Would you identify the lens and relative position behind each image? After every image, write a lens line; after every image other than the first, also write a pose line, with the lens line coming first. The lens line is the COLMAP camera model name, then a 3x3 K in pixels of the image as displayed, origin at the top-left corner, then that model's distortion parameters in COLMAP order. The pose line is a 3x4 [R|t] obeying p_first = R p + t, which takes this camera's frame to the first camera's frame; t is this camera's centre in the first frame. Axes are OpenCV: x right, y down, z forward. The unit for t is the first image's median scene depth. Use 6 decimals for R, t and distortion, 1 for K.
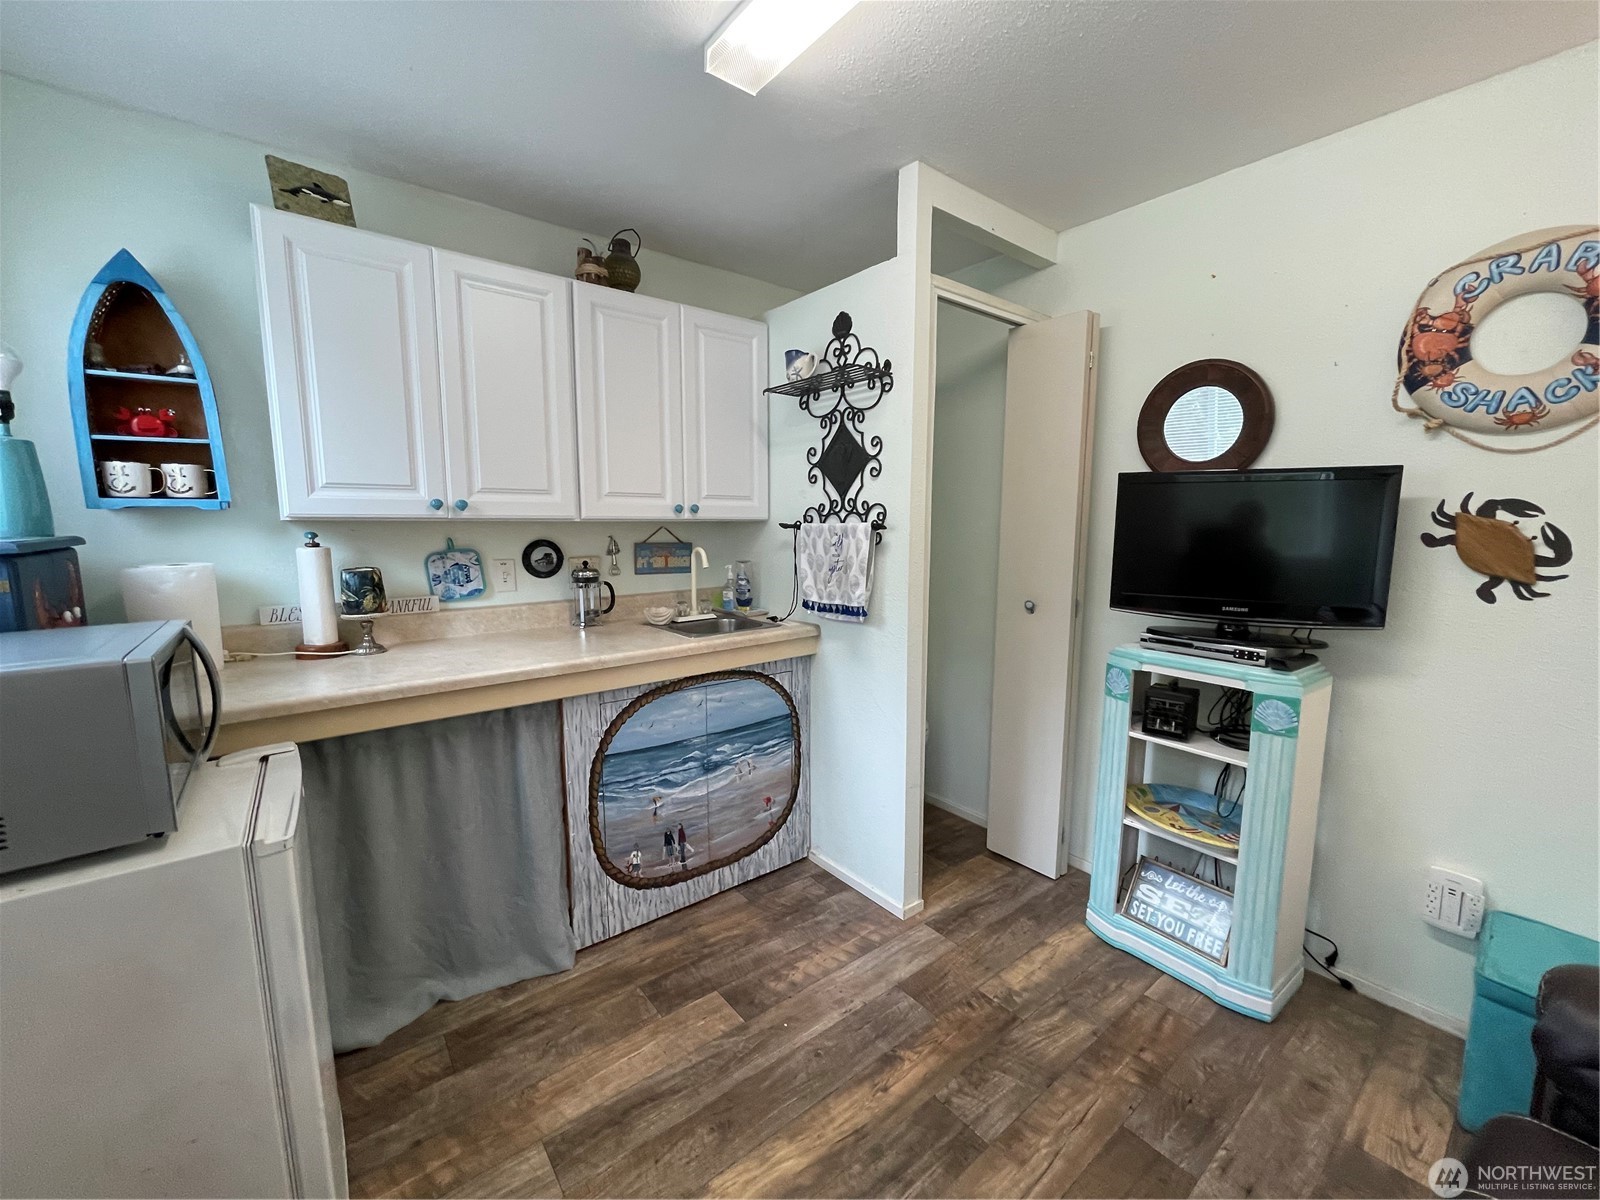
lens RADIAL K [[649.3, 0, 813.5], [0, 649.3, 600.7], [0, 0, 1]] dist [-0.001302, 0.000093]
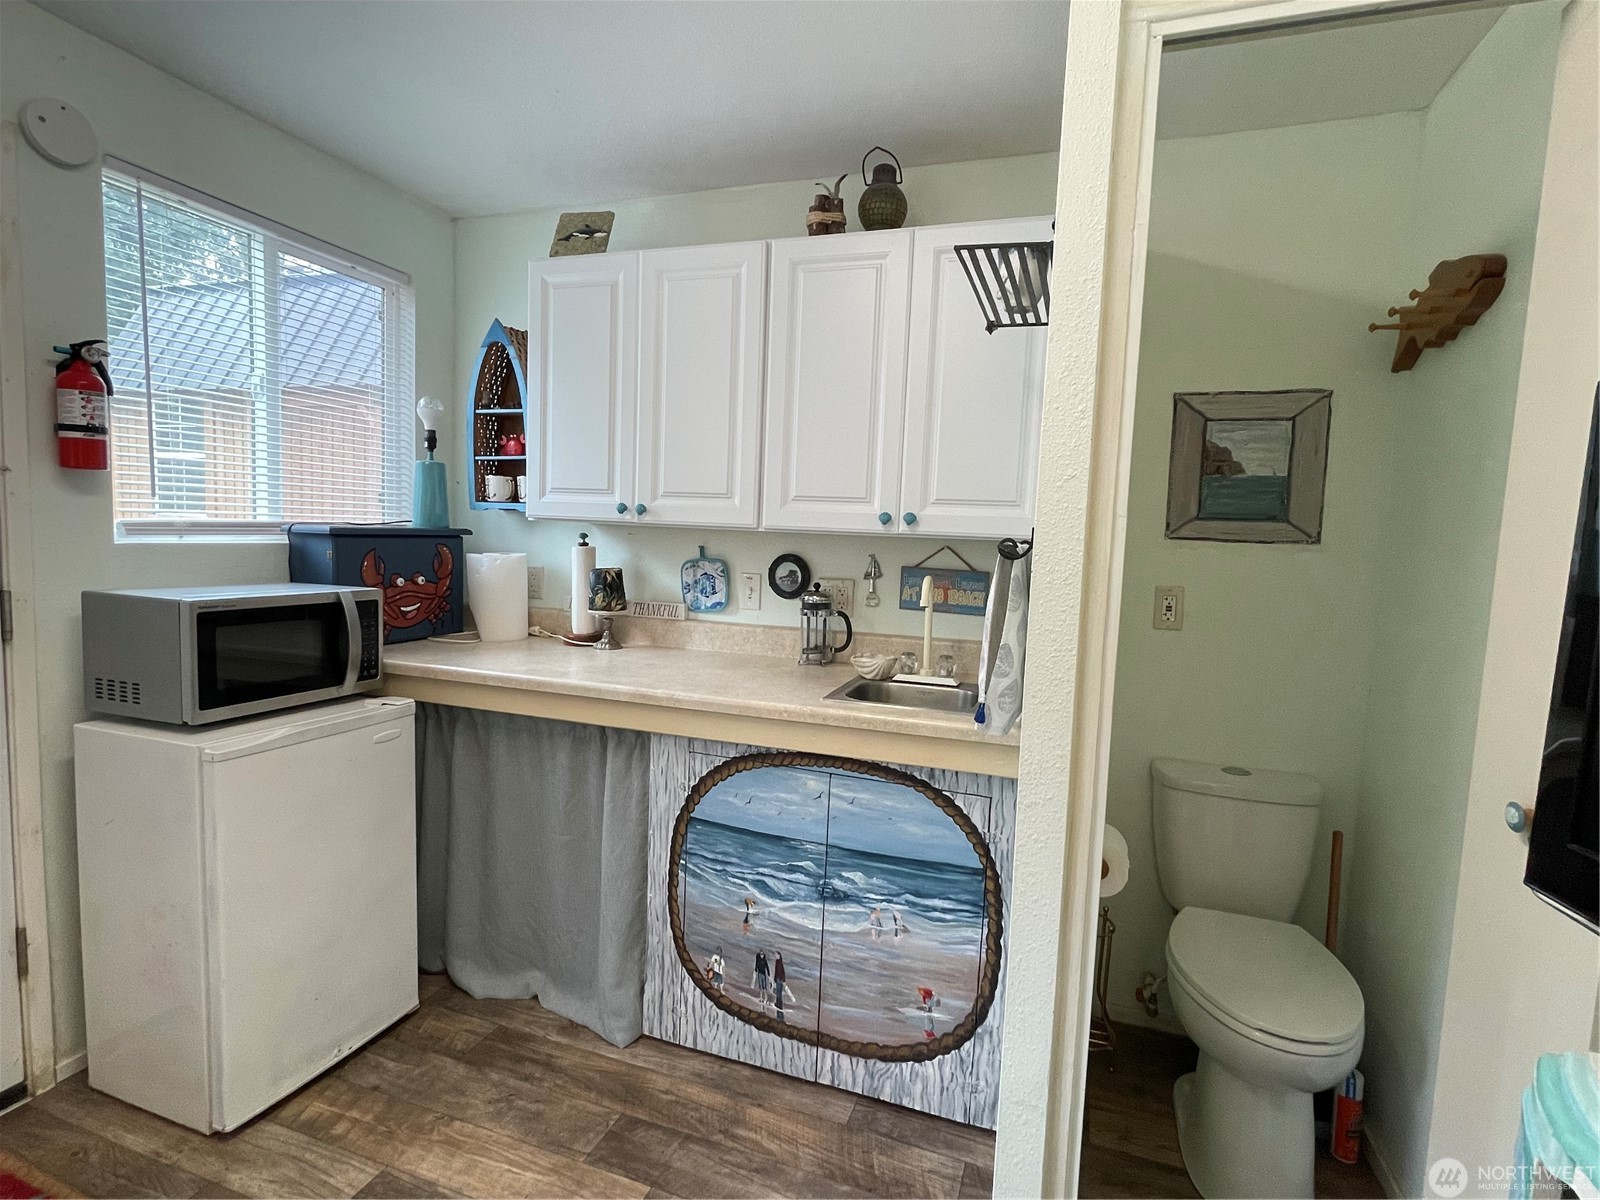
lens RADIAL K [[792.4, 0, 799.8], [0, 792.4, 598.5], [0, 0, 1]] dist [-0.003501, -0.001599]
pose [[0.526957, 0.092889, -0.844801, 0.542021], [-0.145181, 0.989238, 0.018211, -0.066109], [0.837400, 0.113052, 0.534771, 0.540569]]
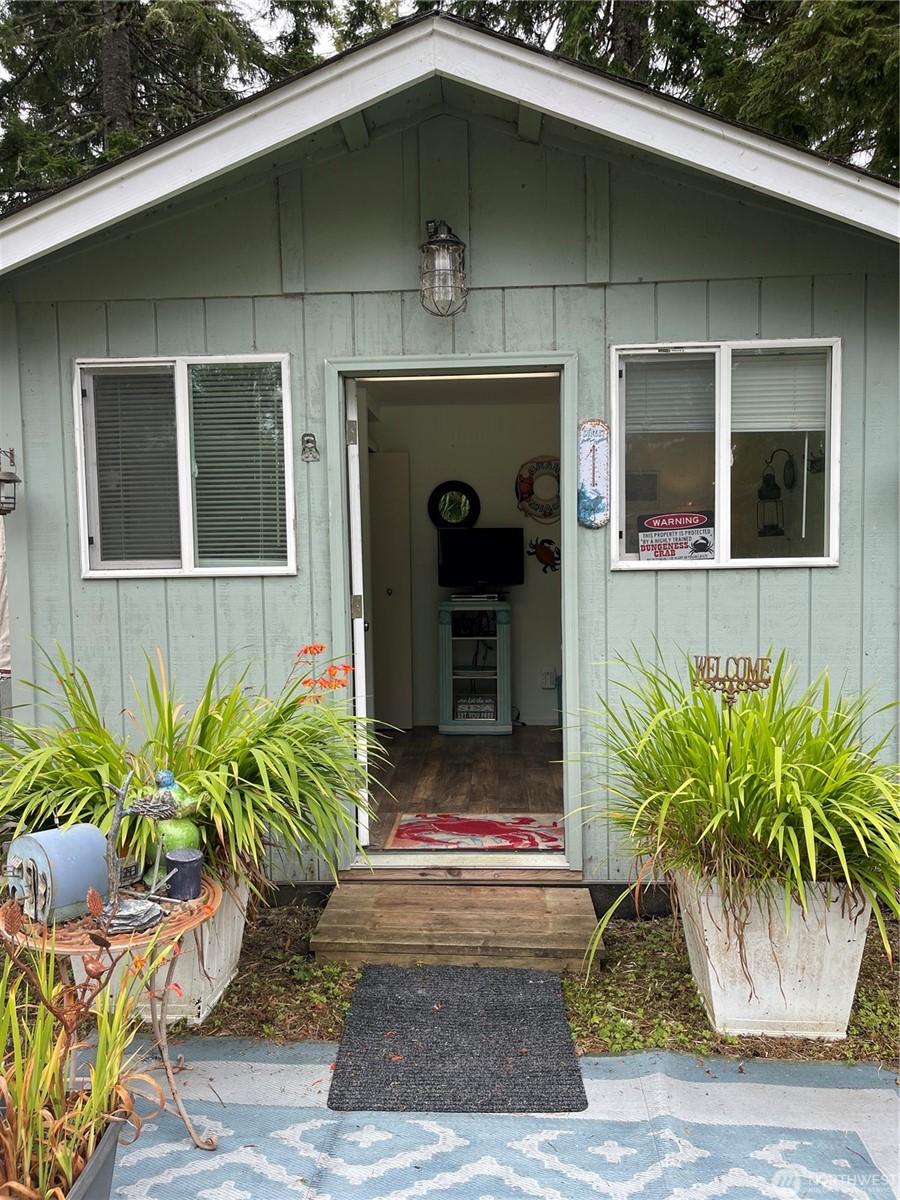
lens RADIAL K [[906.5, 0, 446.4], [0, 906.5, 607.5], [0, 0, 1]] dist [0.047414, -0.054653]
pose [[0.654019, -0.059686, 0.754120, -1.886725], [0.112055, 0.993529, -0.018546, 0.144810], [-0.748133, 0.096633, 0.656475, -1.083485]]
